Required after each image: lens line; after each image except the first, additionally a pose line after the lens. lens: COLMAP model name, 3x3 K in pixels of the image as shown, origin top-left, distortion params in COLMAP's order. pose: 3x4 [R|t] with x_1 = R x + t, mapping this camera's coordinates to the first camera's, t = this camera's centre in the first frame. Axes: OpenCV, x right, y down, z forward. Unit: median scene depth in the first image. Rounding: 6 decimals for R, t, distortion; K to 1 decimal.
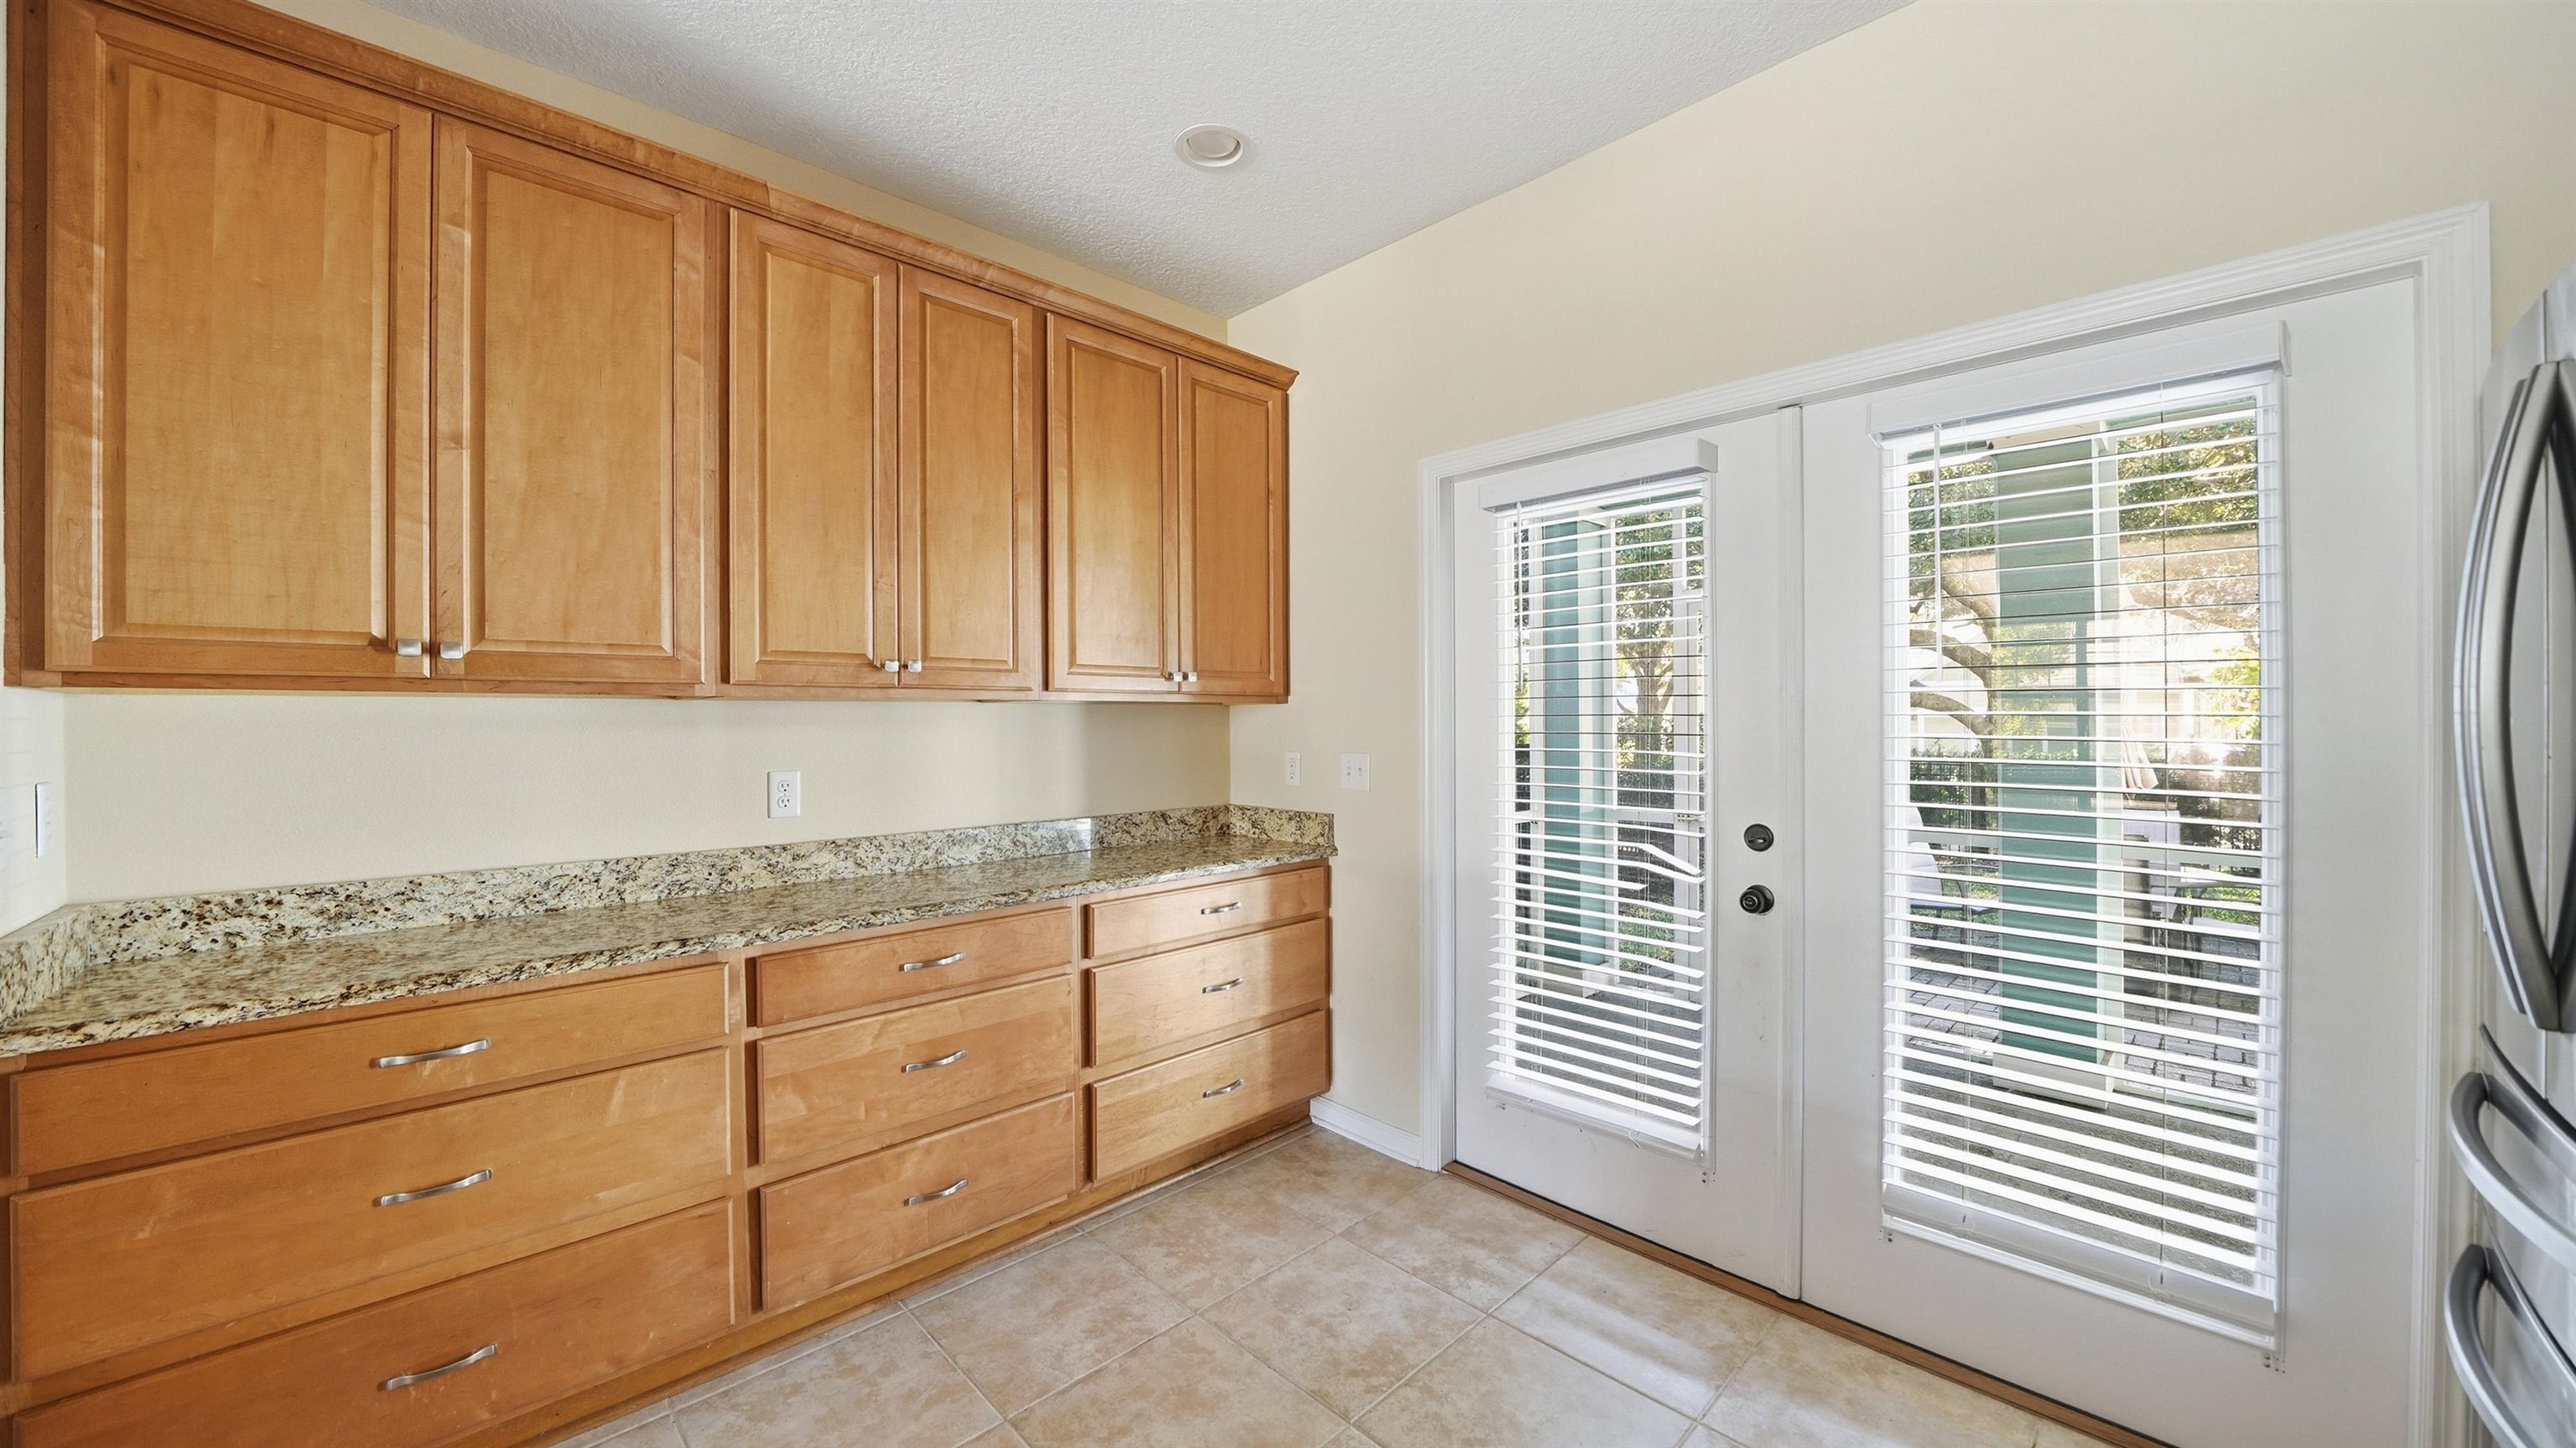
lens RADIAL K [[929.8, 0, 1286.5], [0, 929.8, 716.3], [0, 0, 1]] dist [-0.018106, 0.000271]
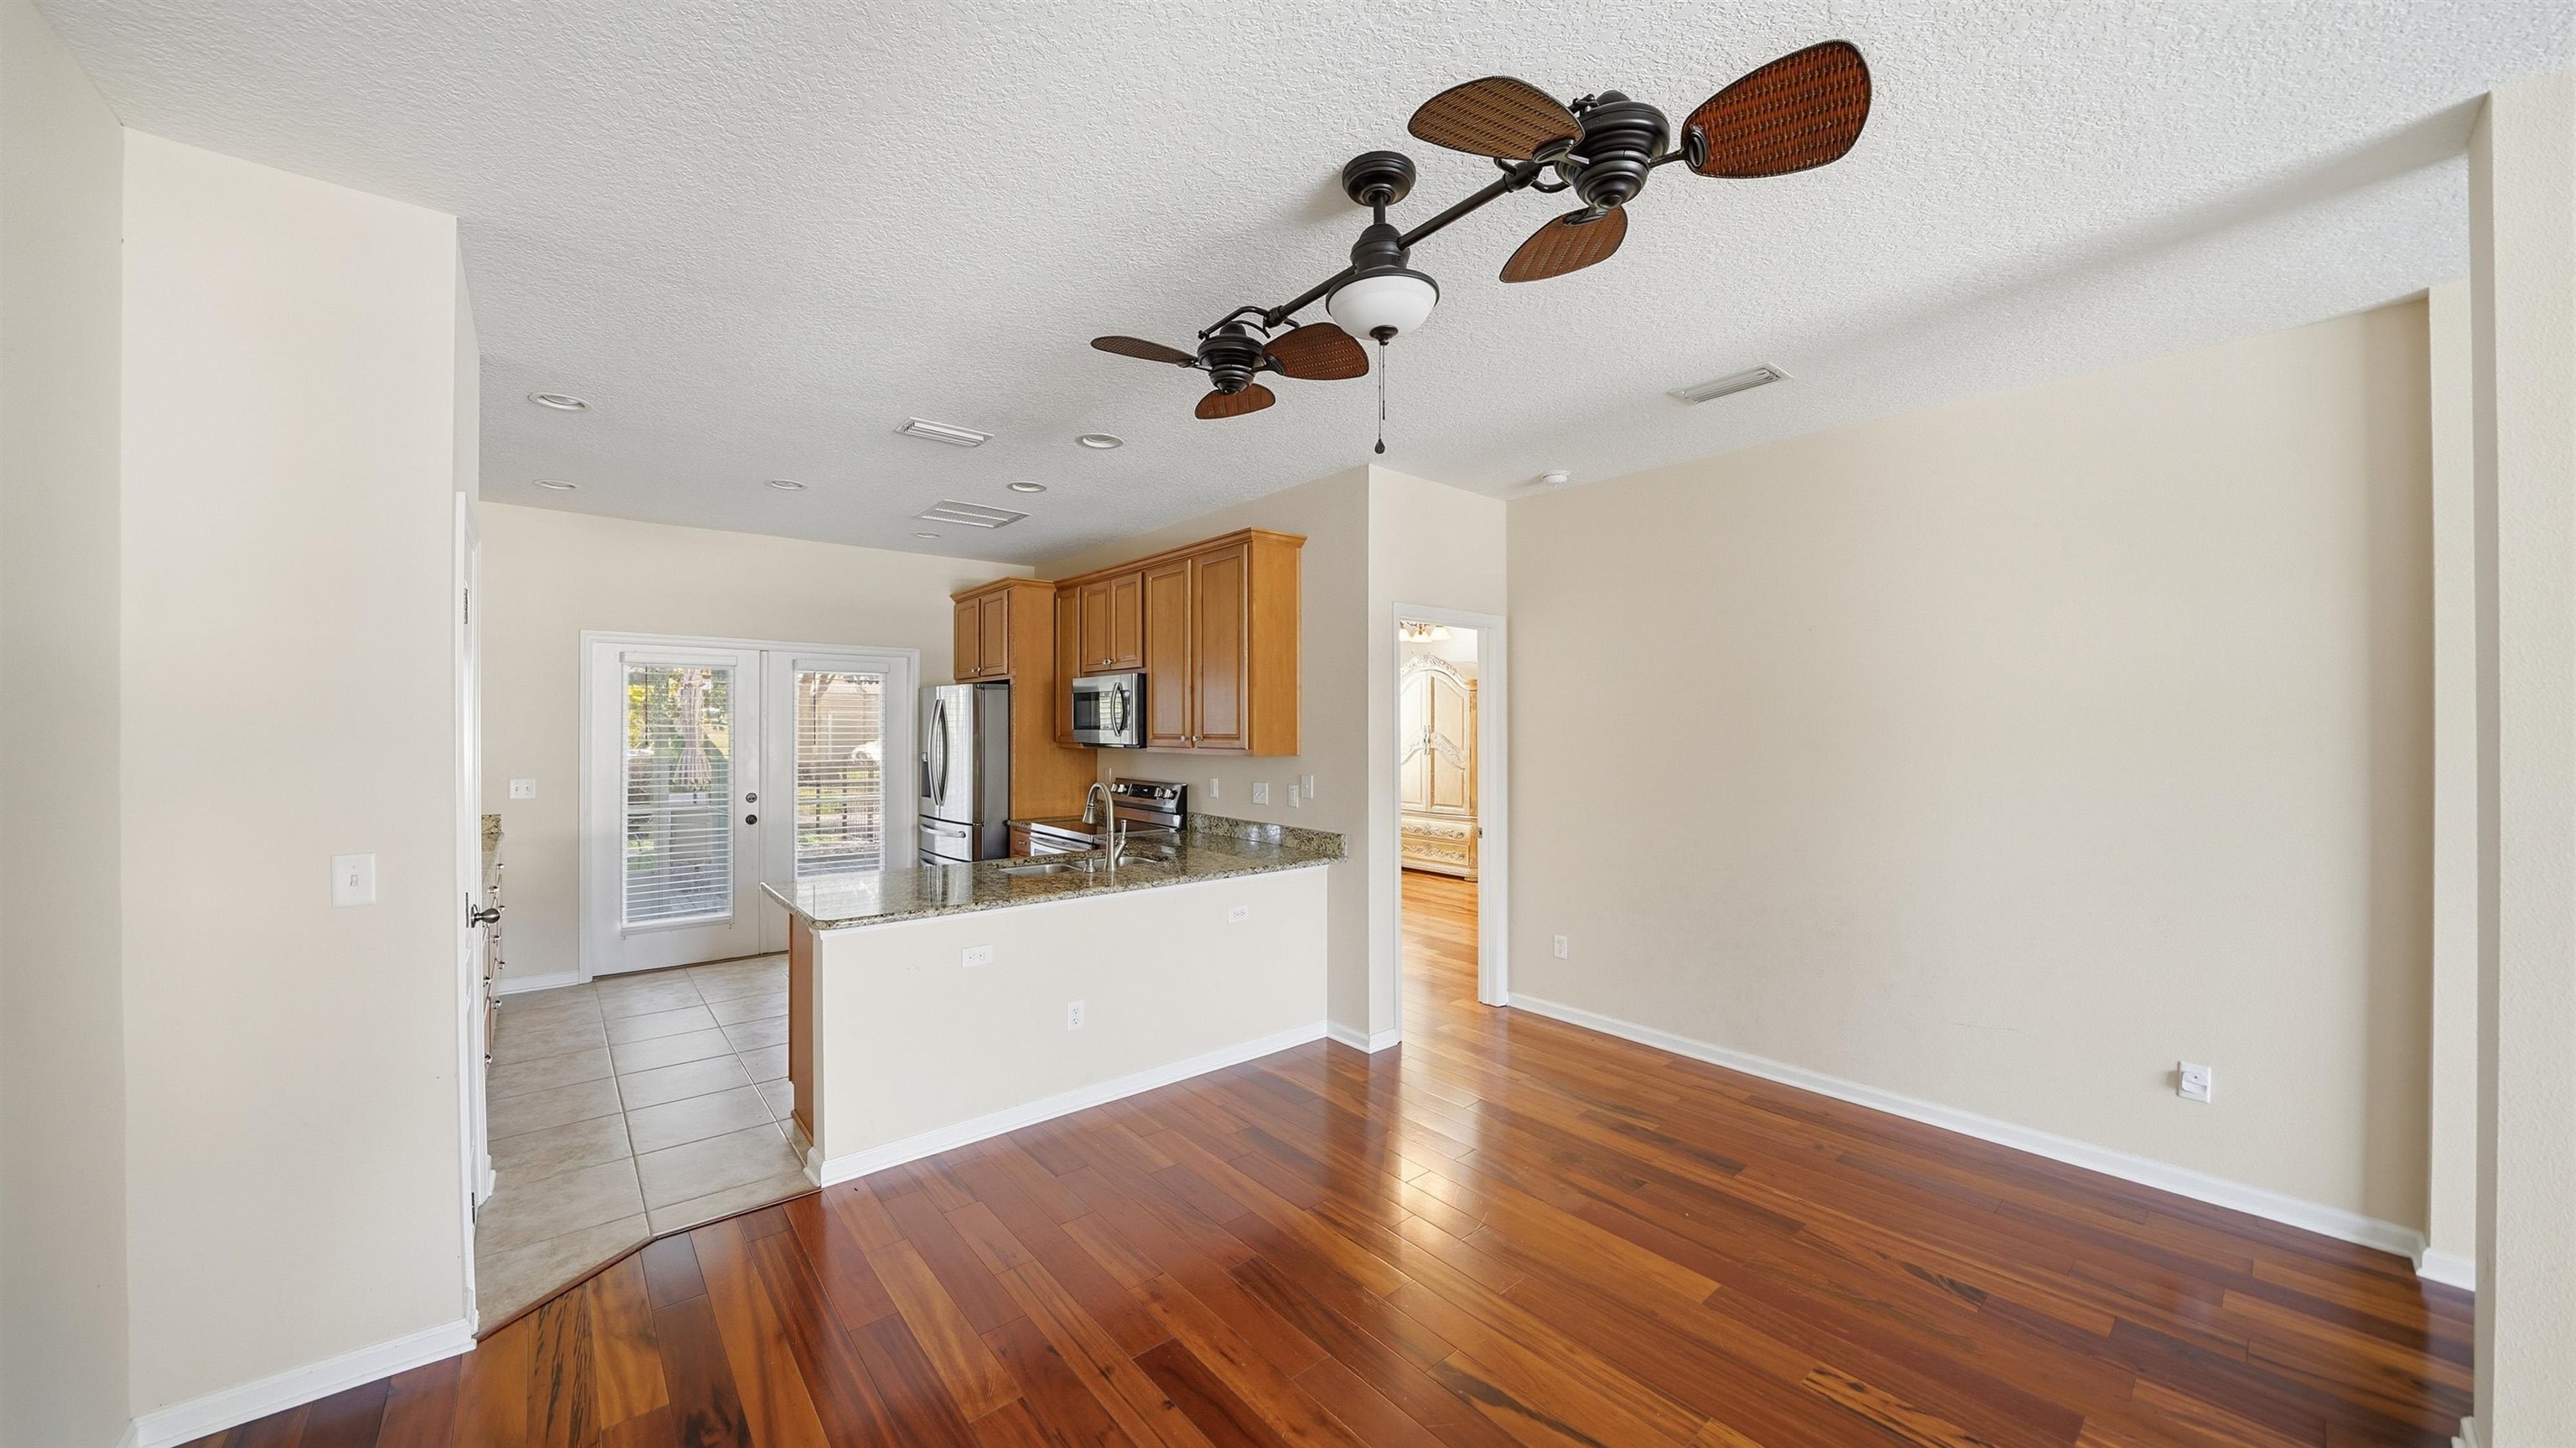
lens RADIAL K [[862.8, 0, 1288.0], [0, 862.8, 724.0], [0, 0, 1]] dist [-0.017318, 0.000051]
pose [[0.046665, 0.009681, 0.998864, -2.014969], [-0.002104, 0.999952, -0.009593, -0.070749], [-0.998908, -0.001654, 0.046683, -0.751544]]
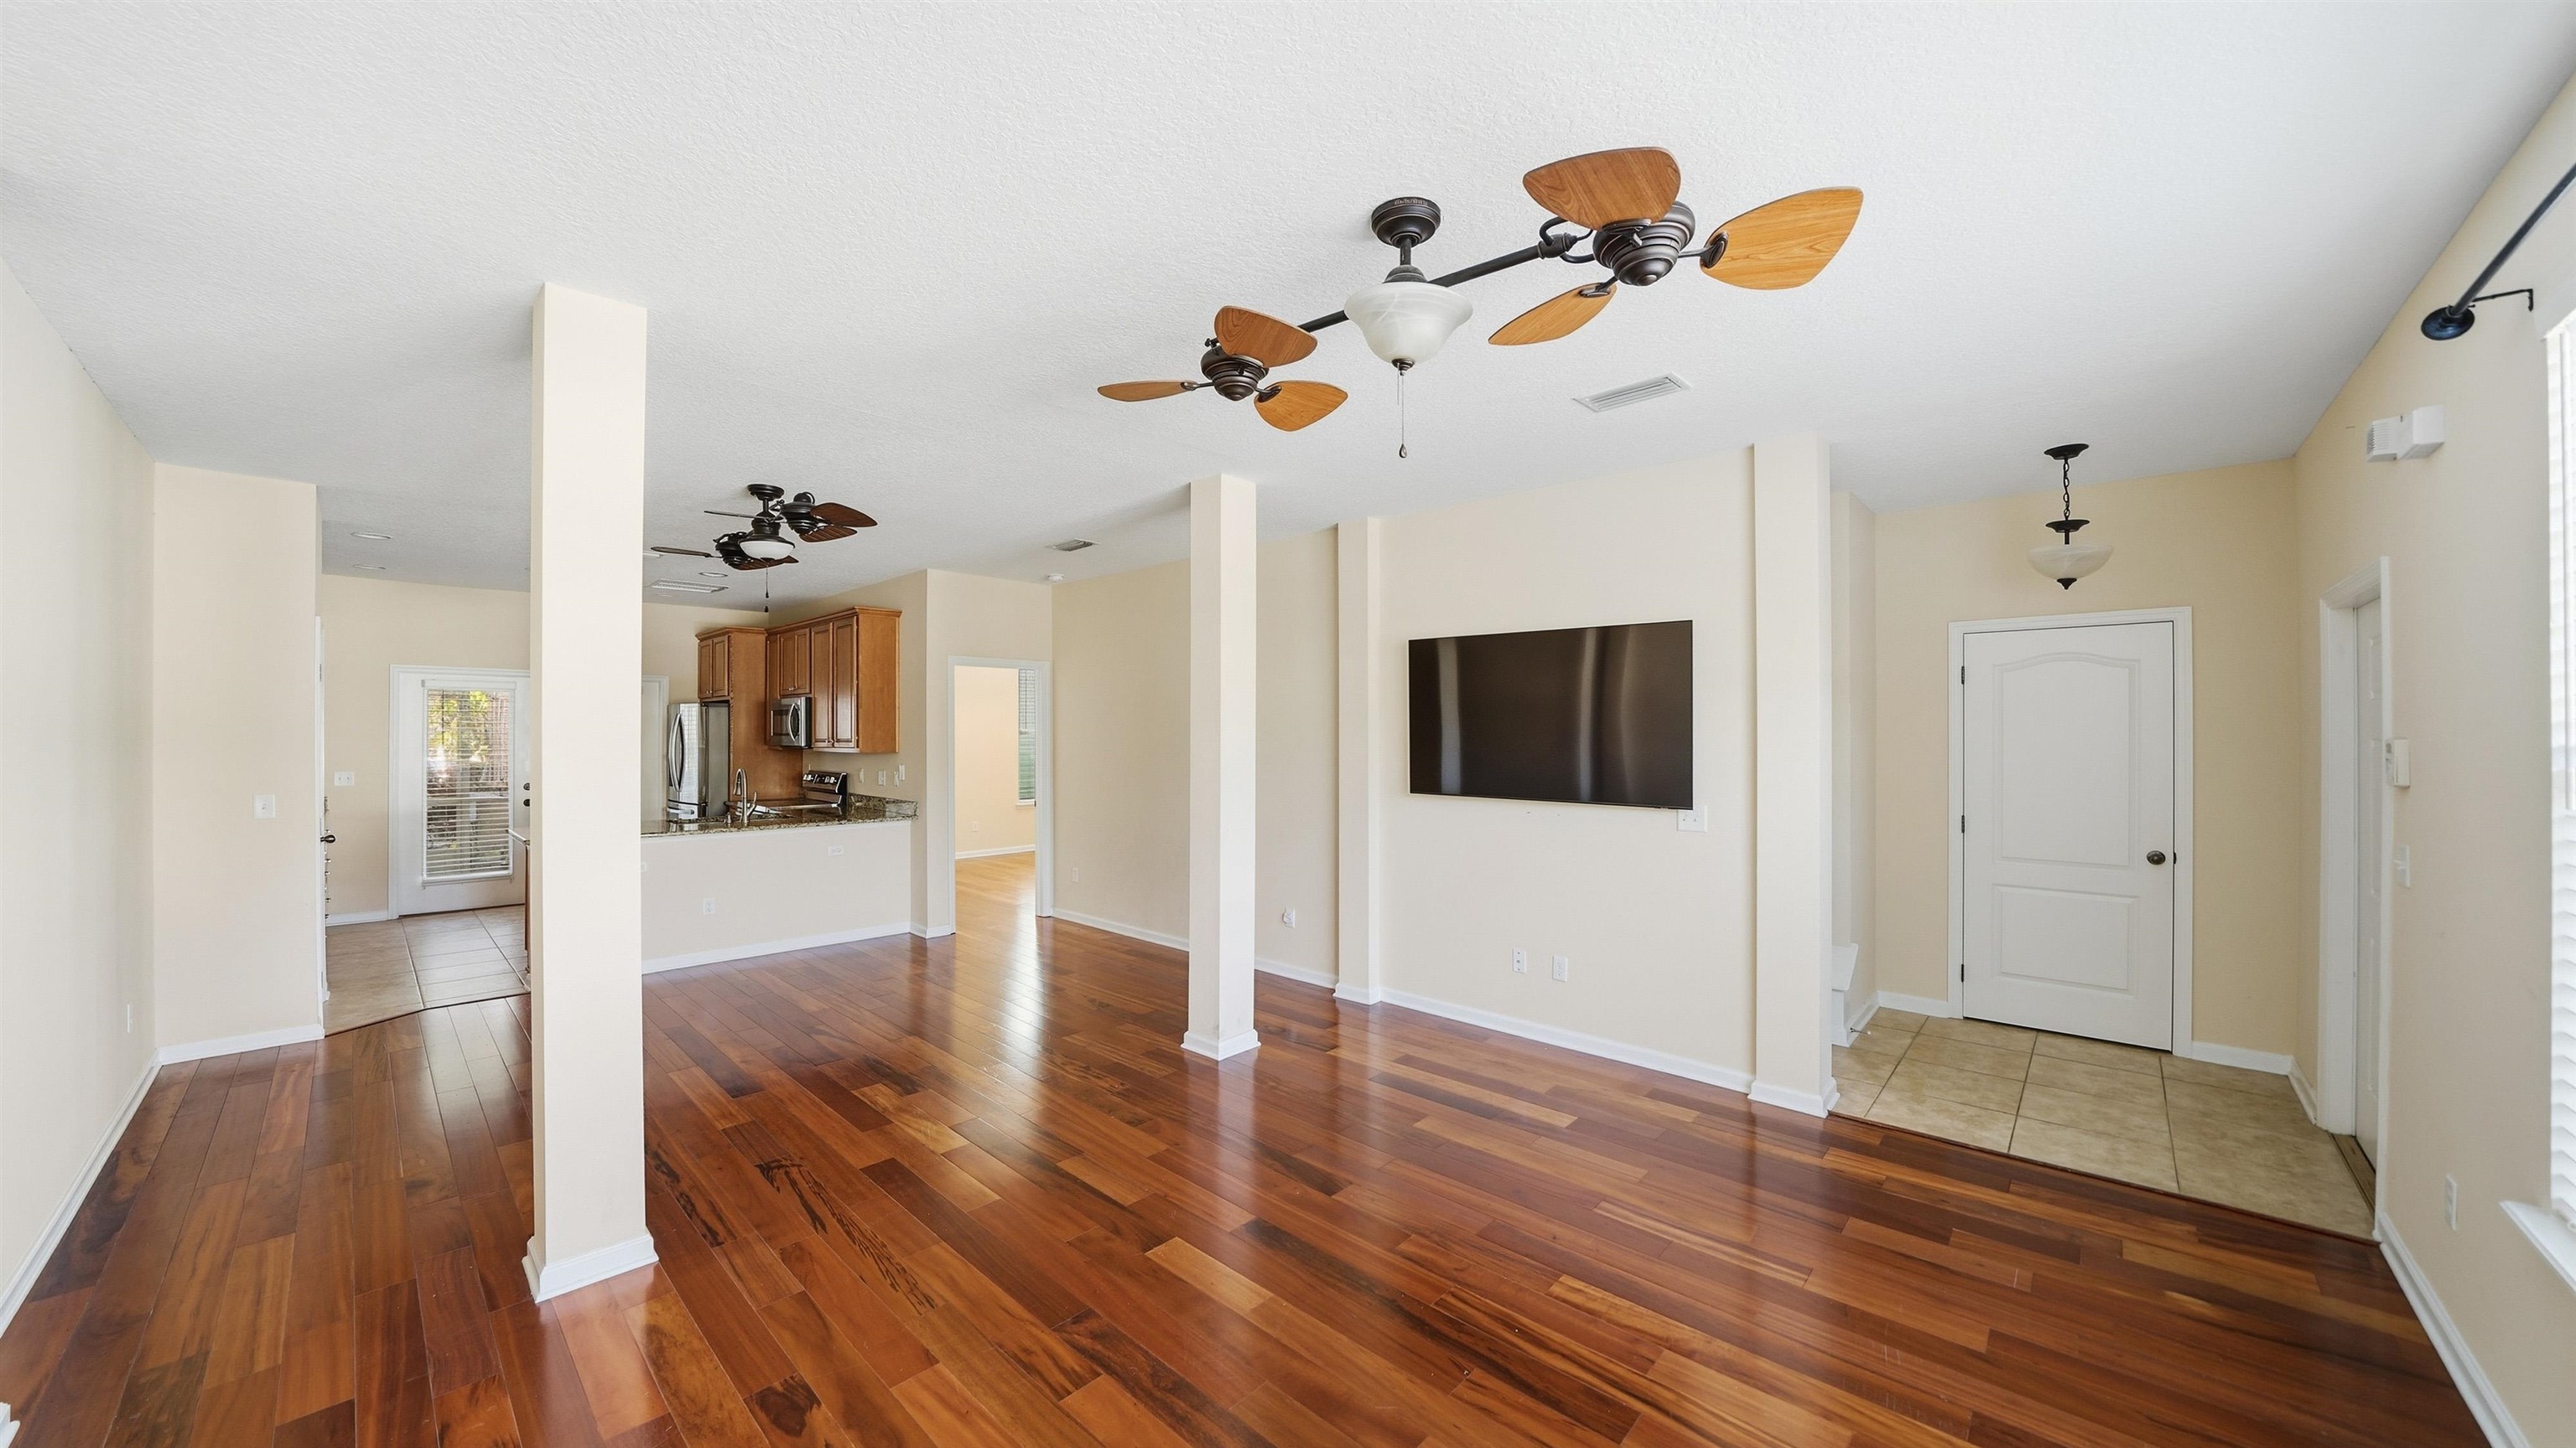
lens RADIAL K [[878.6, 0, 1288.0], [0, 878.6, 724.0], [0, 0, 1]] dist [-0.014929, -0.000001]
pose [[-0.058370, 0.013847, 0.998199, -3.274619], [0.002352, 0.999903, -0.013733, -0.072176], [-0.998292, 0.001546, -0.058397, -1.944956]]
